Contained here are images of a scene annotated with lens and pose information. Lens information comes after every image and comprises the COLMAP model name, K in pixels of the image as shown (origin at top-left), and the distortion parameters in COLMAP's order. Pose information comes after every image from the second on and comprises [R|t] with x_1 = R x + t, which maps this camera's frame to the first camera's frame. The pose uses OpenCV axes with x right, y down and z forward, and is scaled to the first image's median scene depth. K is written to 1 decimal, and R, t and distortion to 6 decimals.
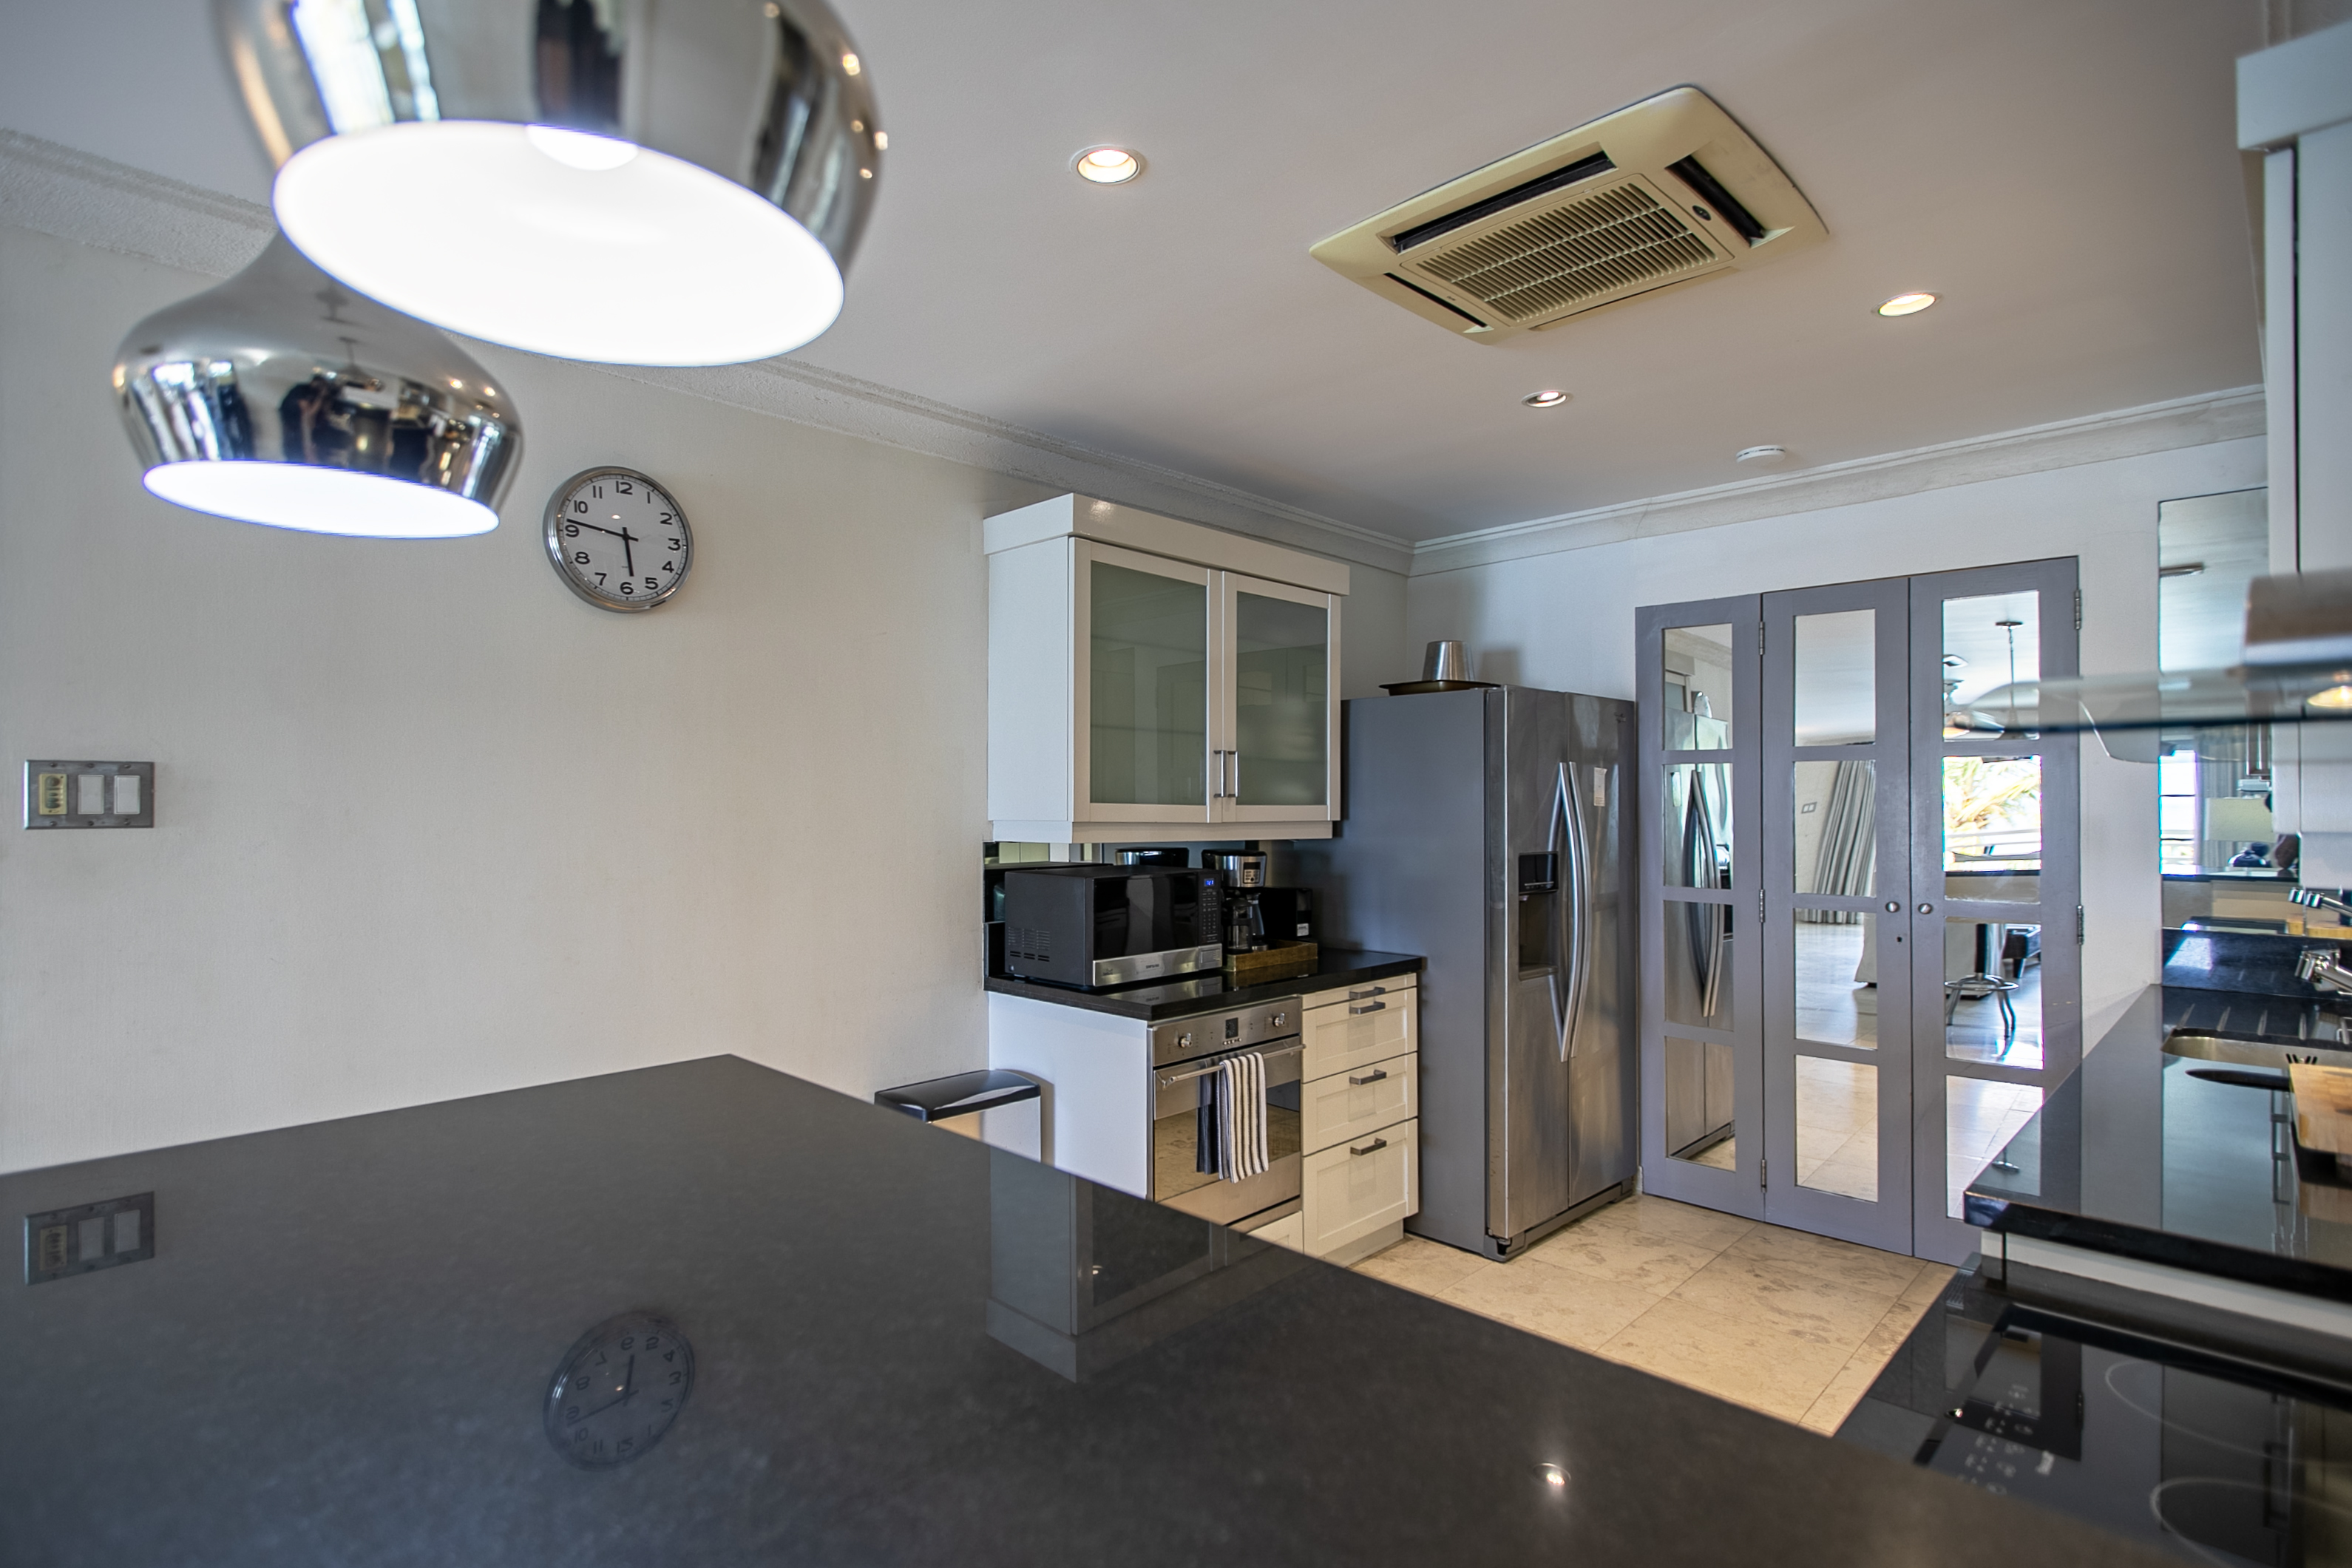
lens RADIAL K [[1152.4, 0, 1176.0], [0, 1152.4, 784.0], [0, 0, 1]] dist [0.001450, 0.000359]
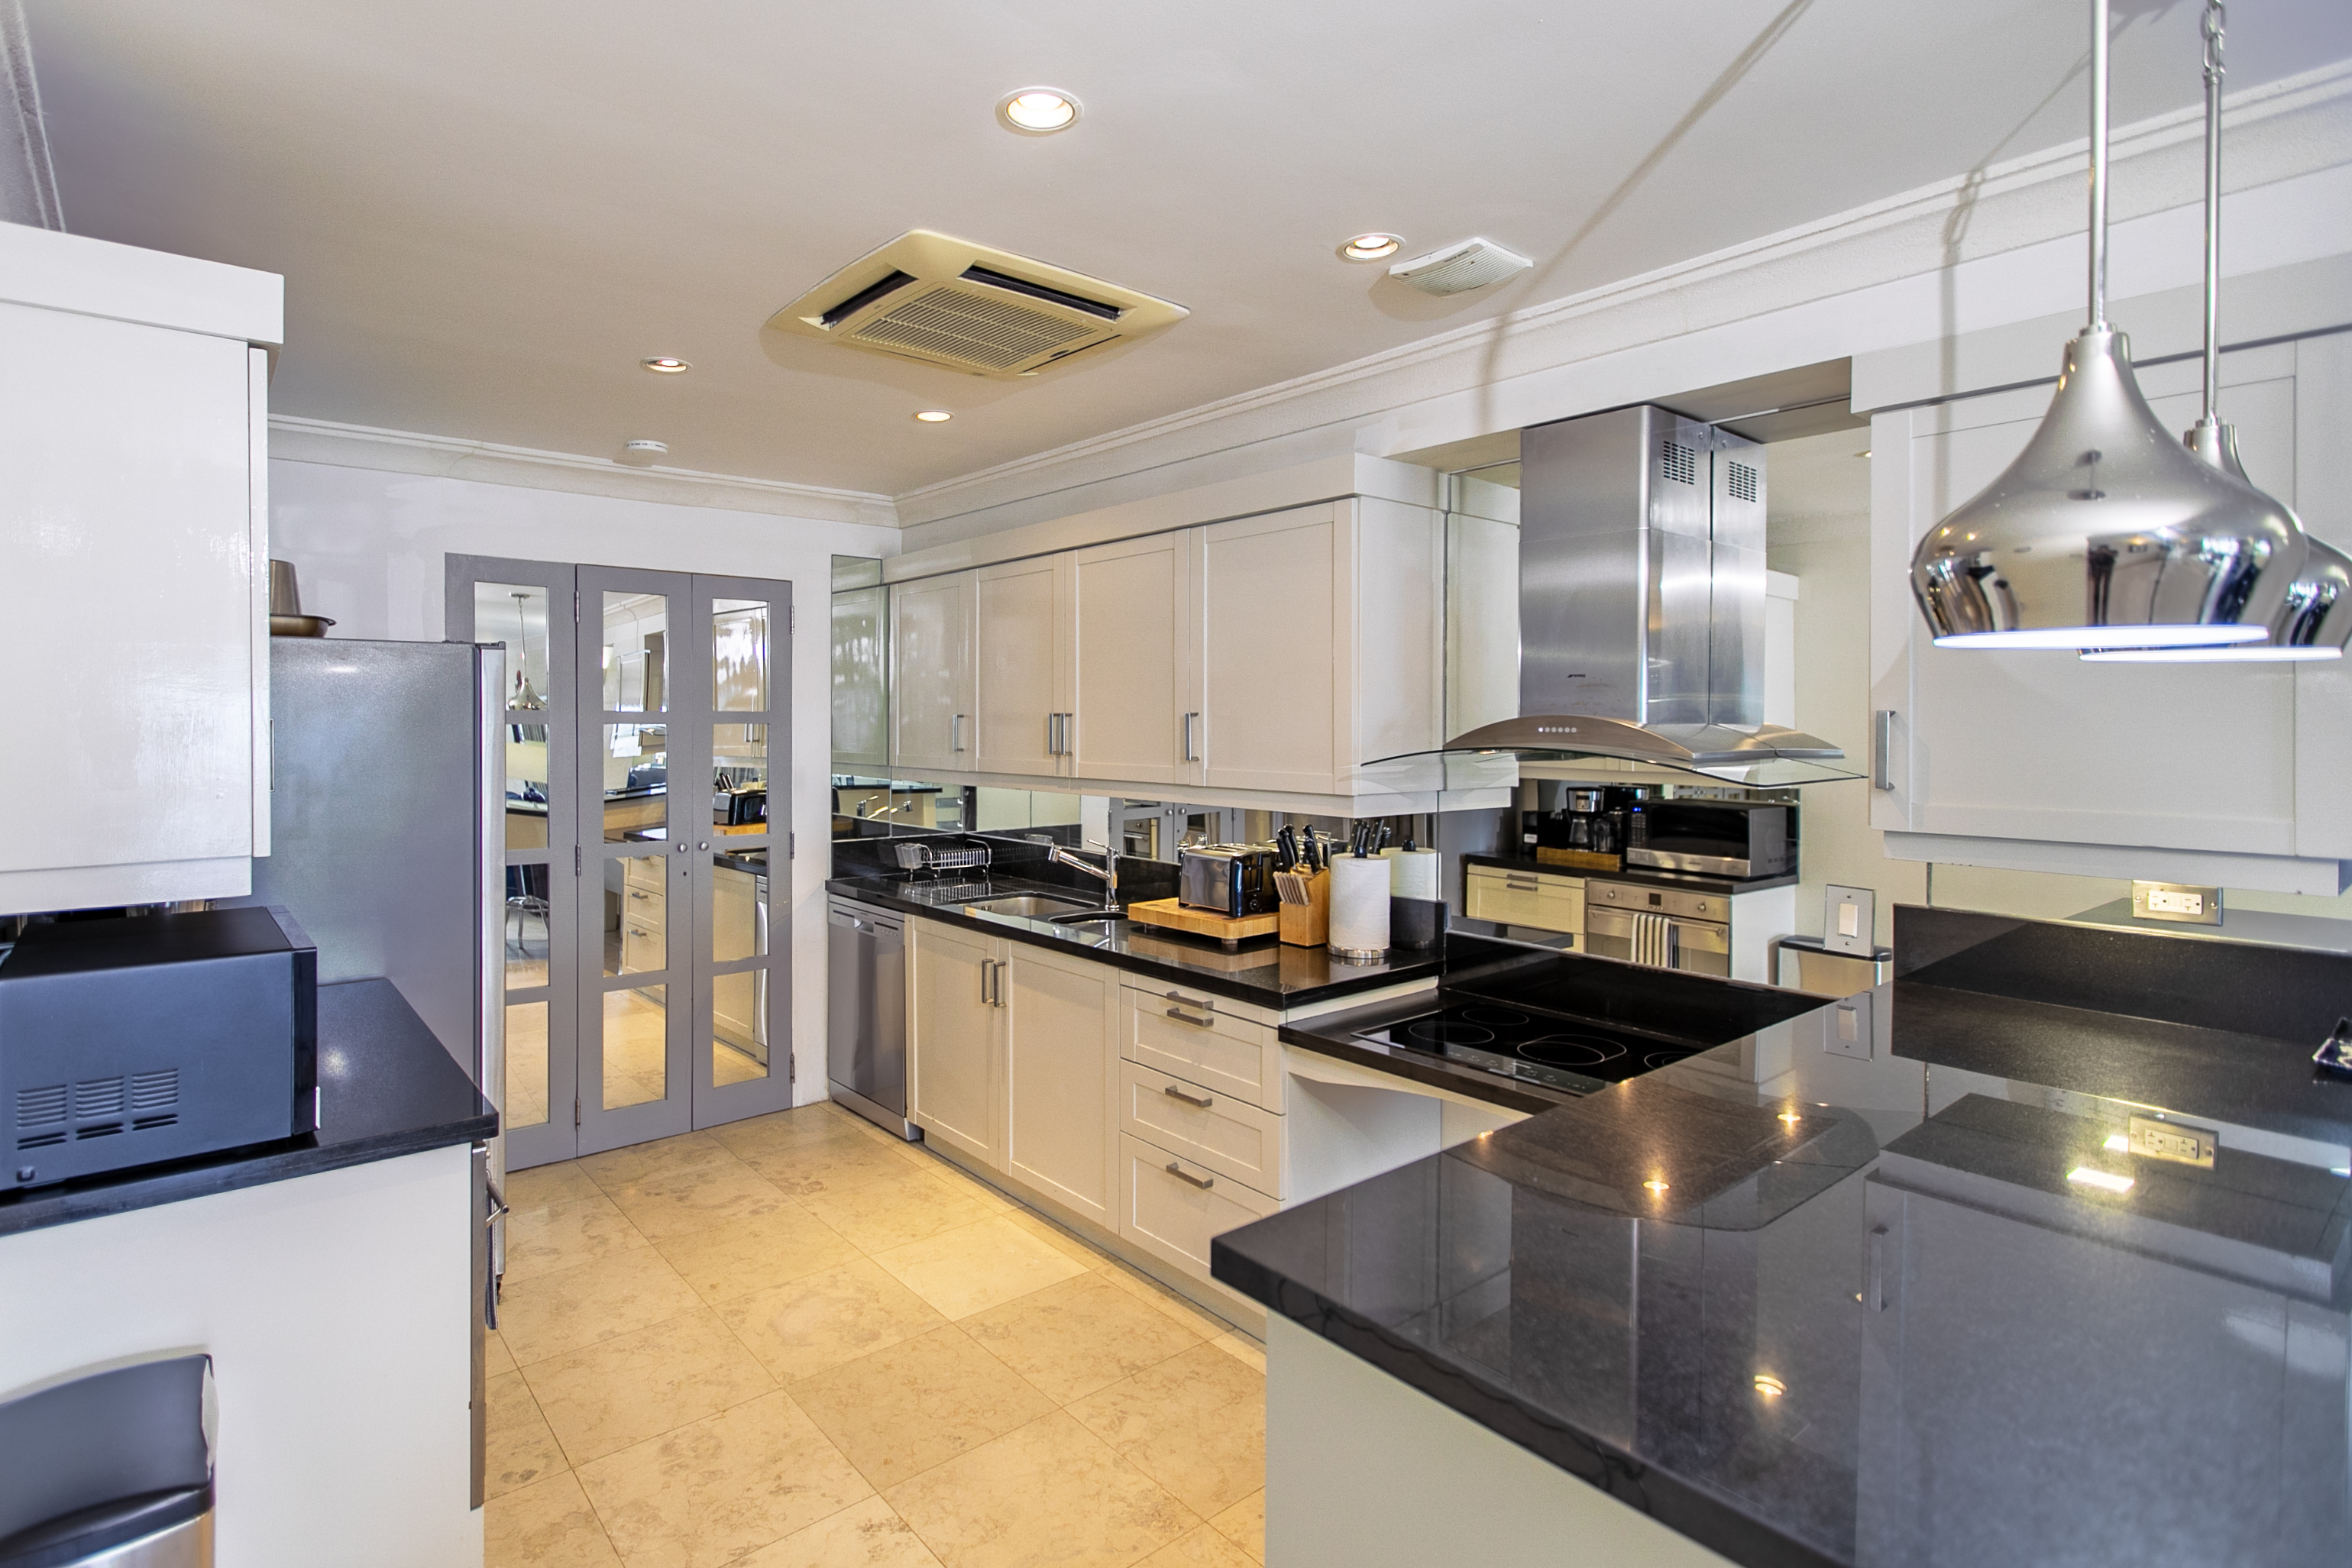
lens RADIAL K [[1029.1, 0, 1172.9], [0, 1029.1, 736.4], [0, 0, 1]] dist [0.000466, 0.000105]
pose [[0.146233, -0.005256, 0.989236, -0.386363], [-0.019970, 0.999766, 0.008264, -0.030425], [-0.989049, -0.020964, 0.146094, 0.362956]]
